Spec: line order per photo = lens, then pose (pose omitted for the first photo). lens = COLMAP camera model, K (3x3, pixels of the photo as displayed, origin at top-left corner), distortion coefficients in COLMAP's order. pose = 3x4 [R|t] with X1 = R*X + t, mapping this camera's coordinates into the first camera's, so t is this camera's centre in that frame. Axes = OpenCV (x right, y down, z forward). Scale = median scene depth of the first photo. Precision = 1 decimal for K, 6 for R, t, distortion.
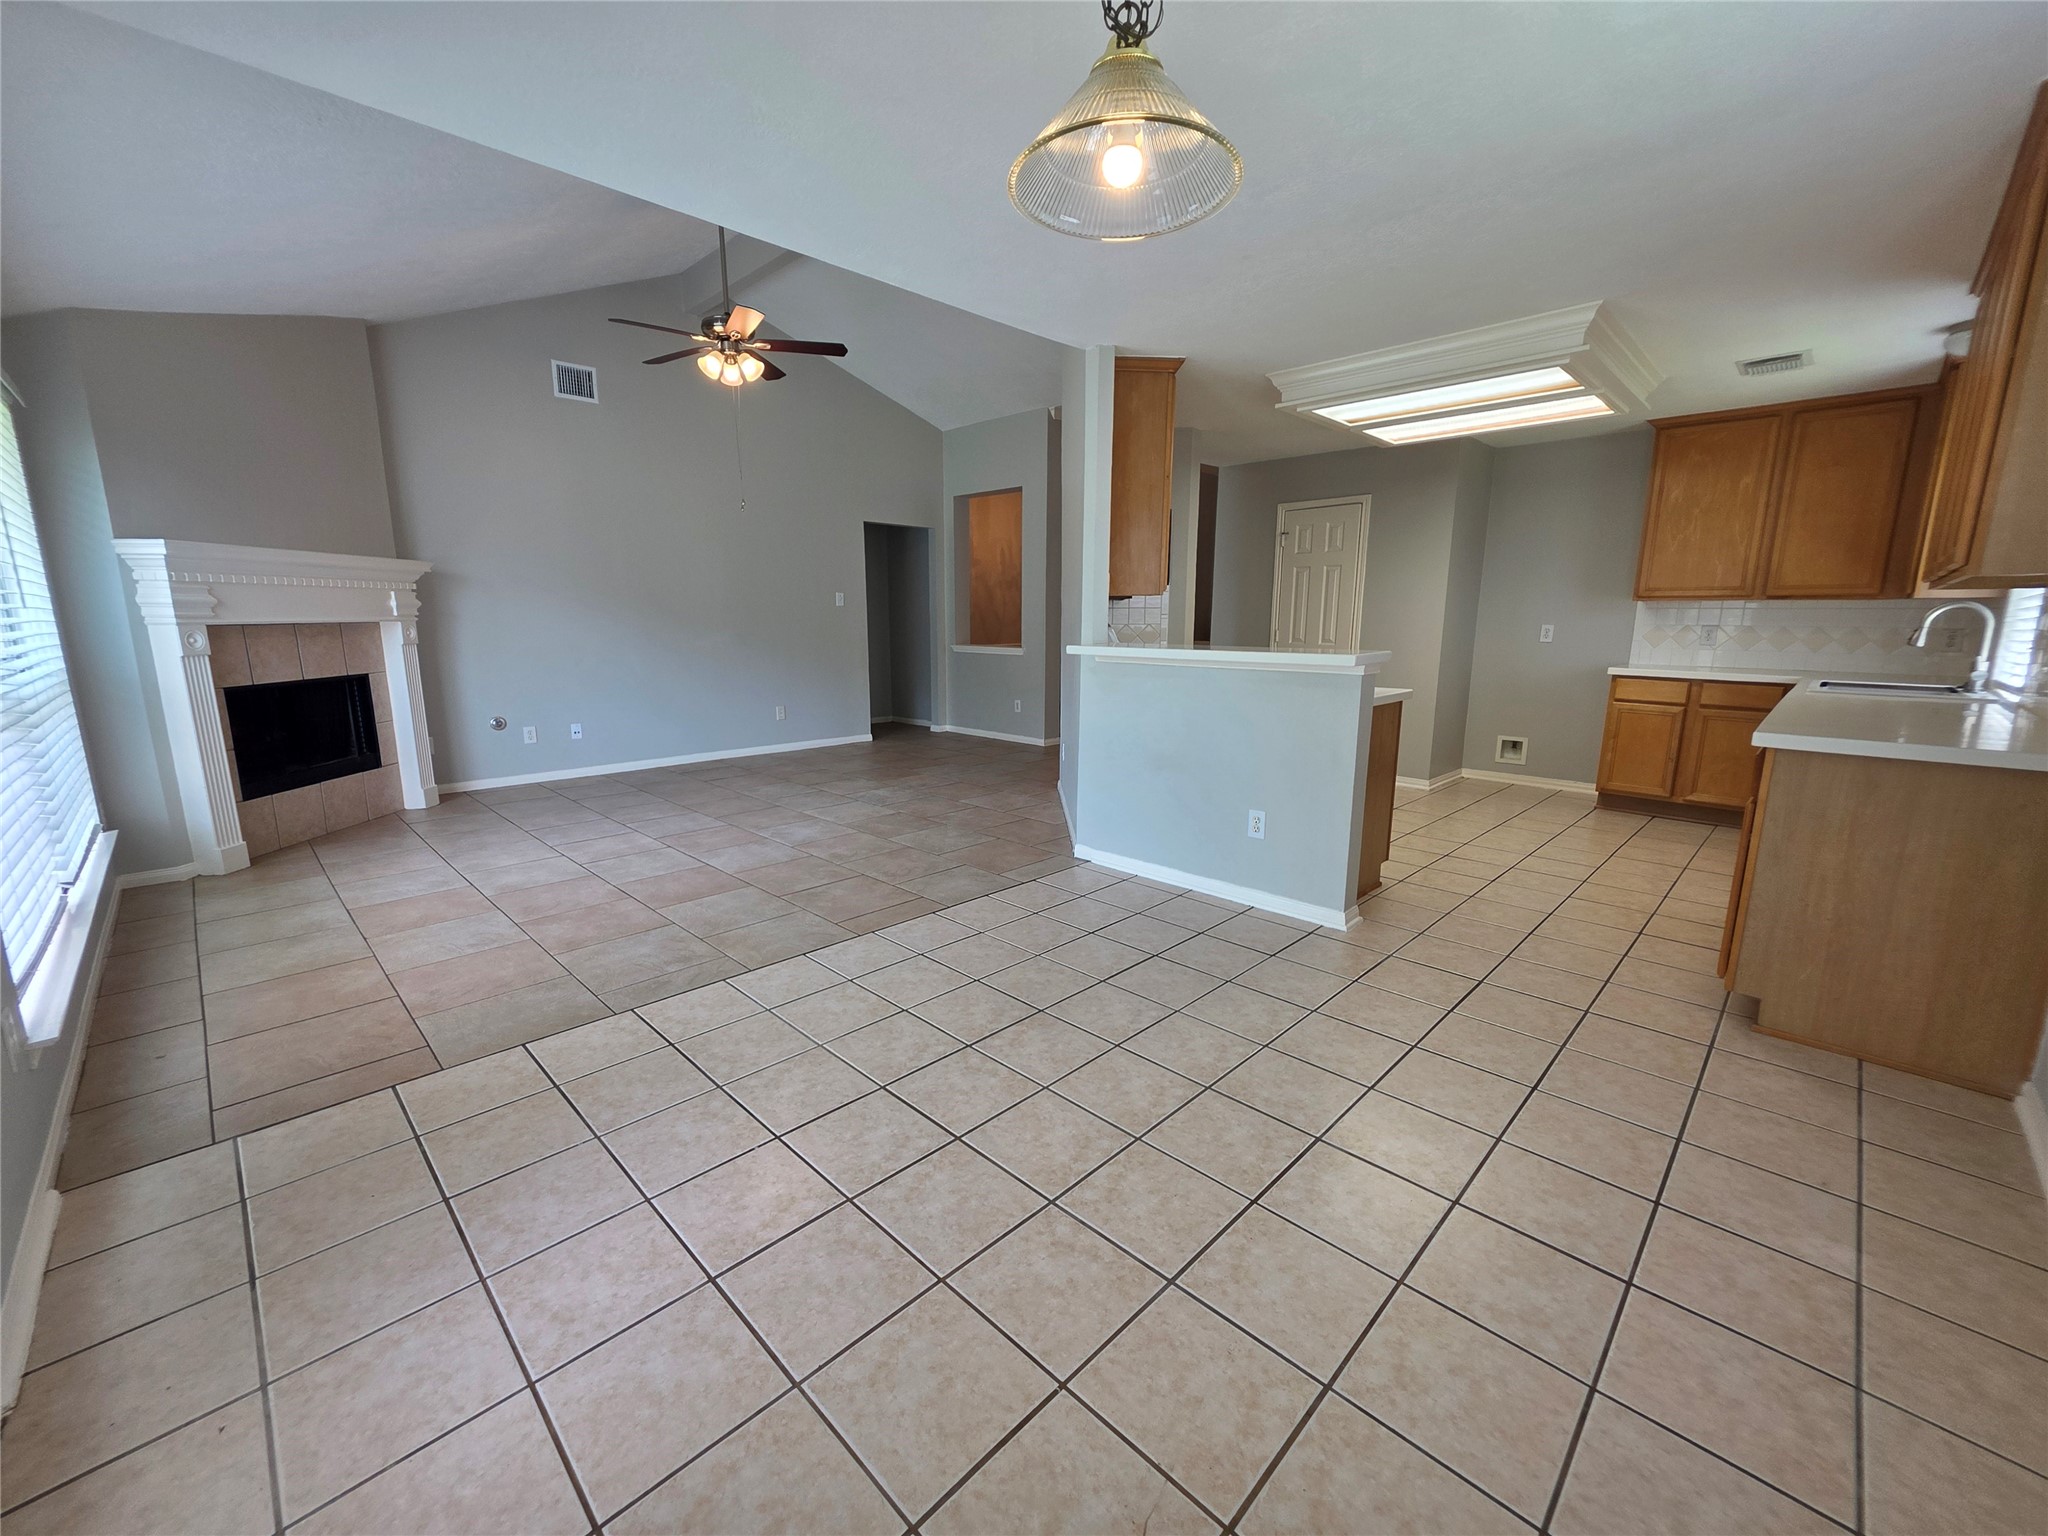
lens RADIAL K [[820.6, 0, 1022.5], [0, 820.6, 772.4], [0, 0, 1]] dist [0.000028, -0.000211]
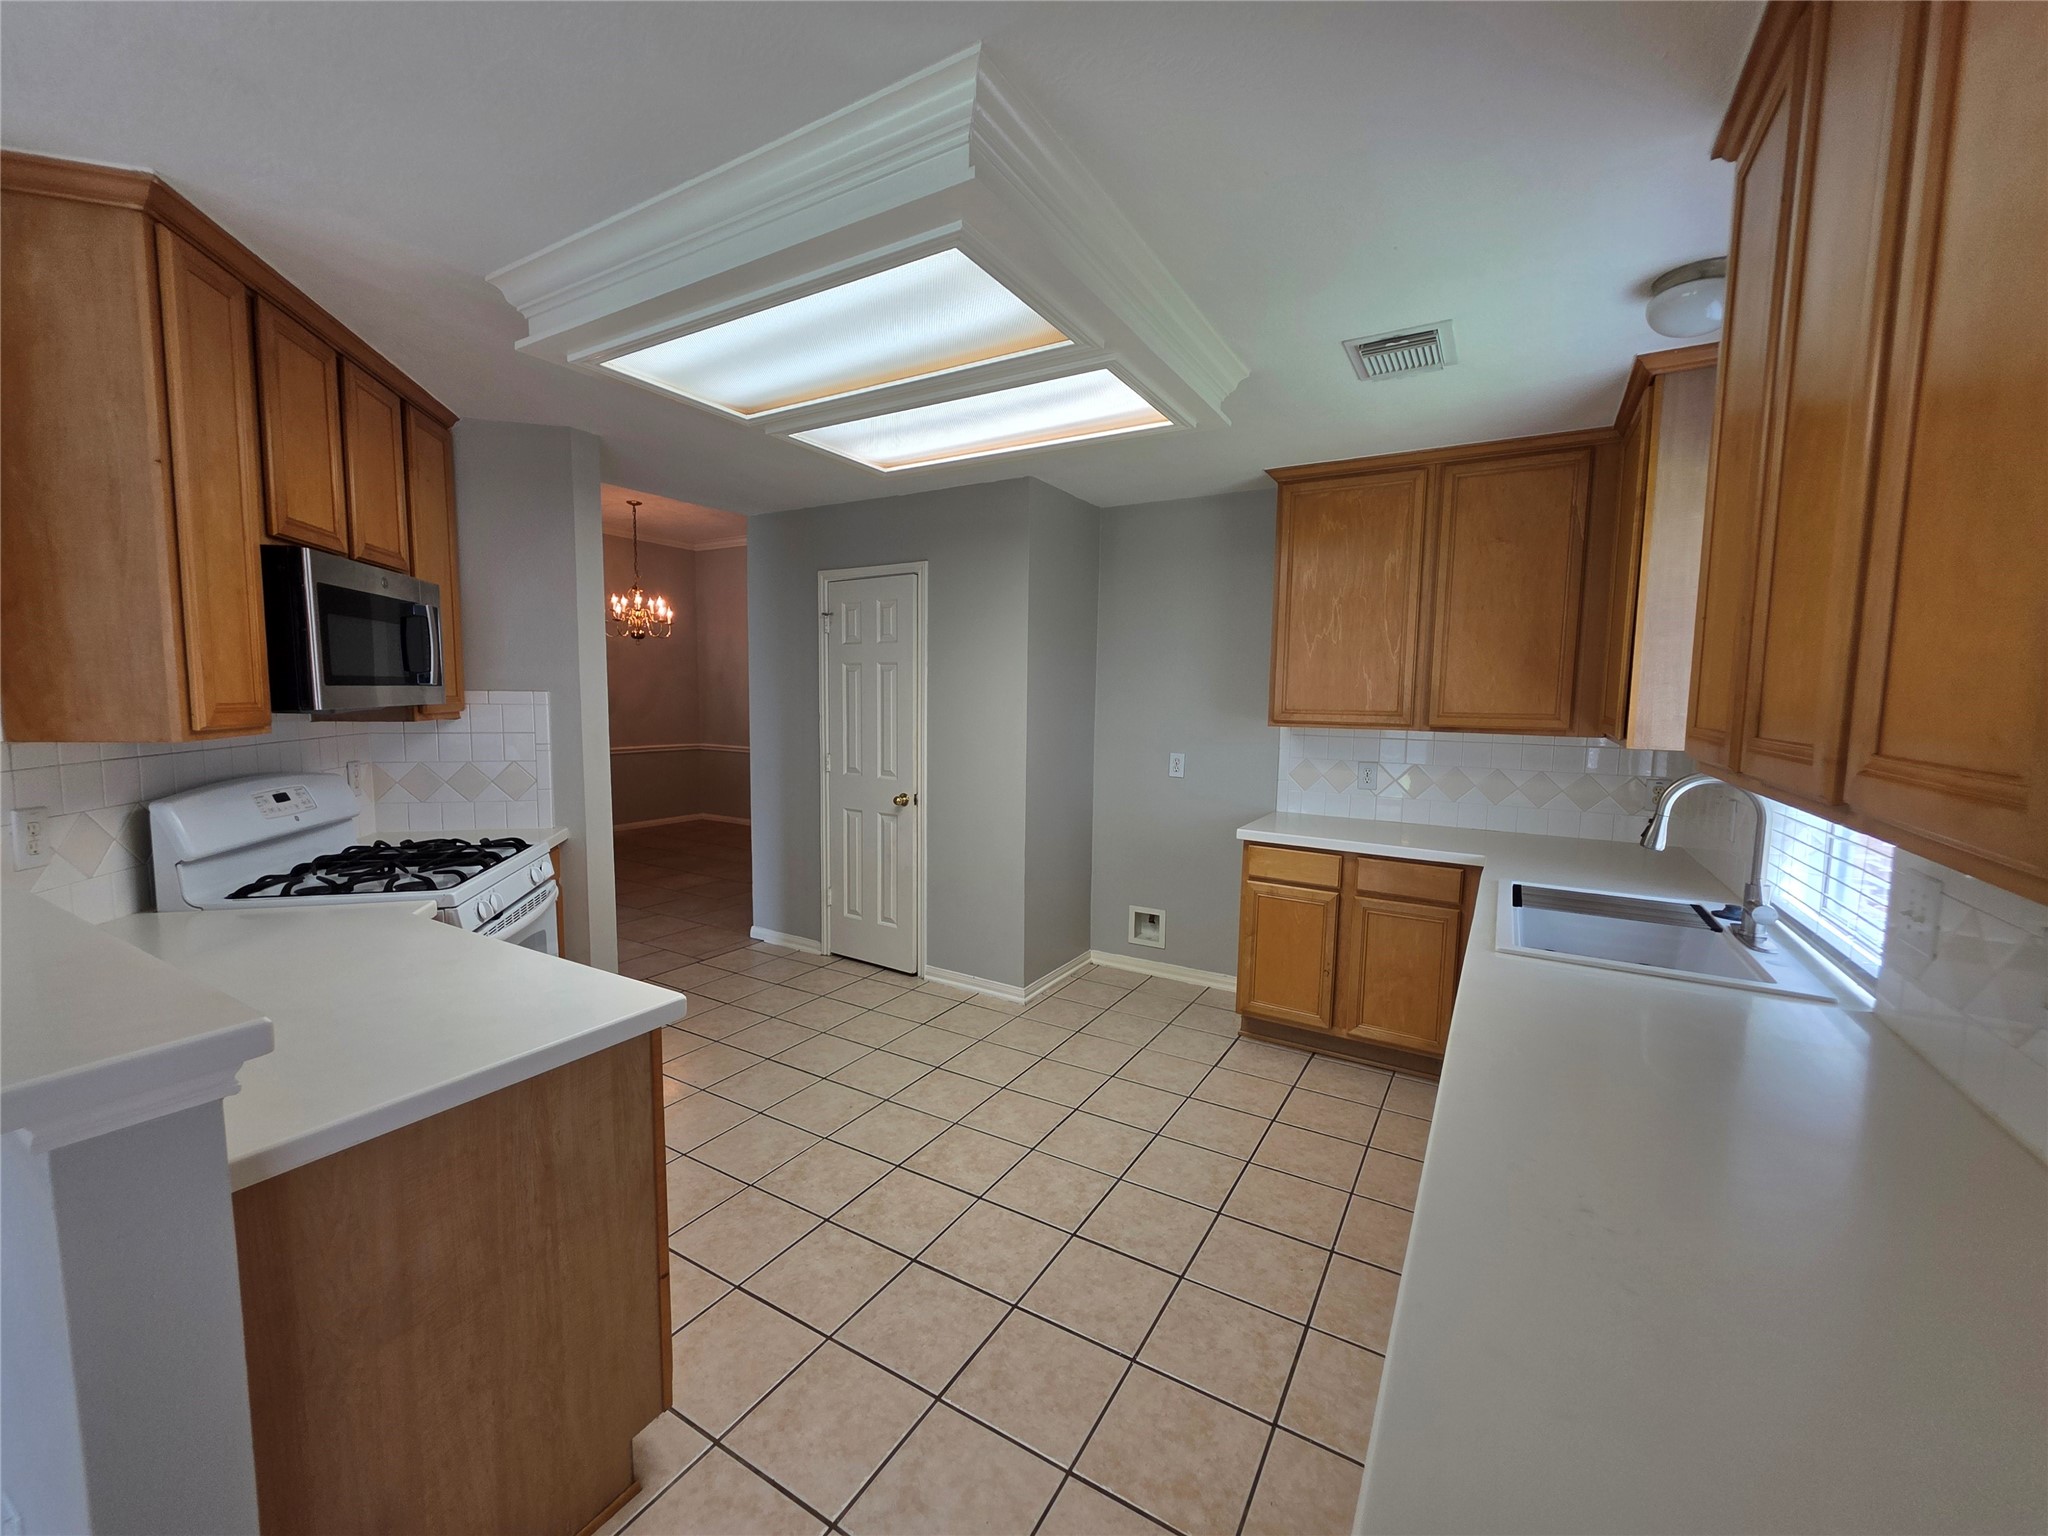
lens RADIAL K [[820.6, 0, 1021.9], [0, 820.6, 769.3], [0, 0, 1]] dist [0.000028, -0.000211]
pose [[0.969831, -0.008967, 0.243613, 0.400723], [0.032694, 0.995080, -0.093528, -0.123508], [-0.241576, 0.098671, 0.965352, 0.416290]]
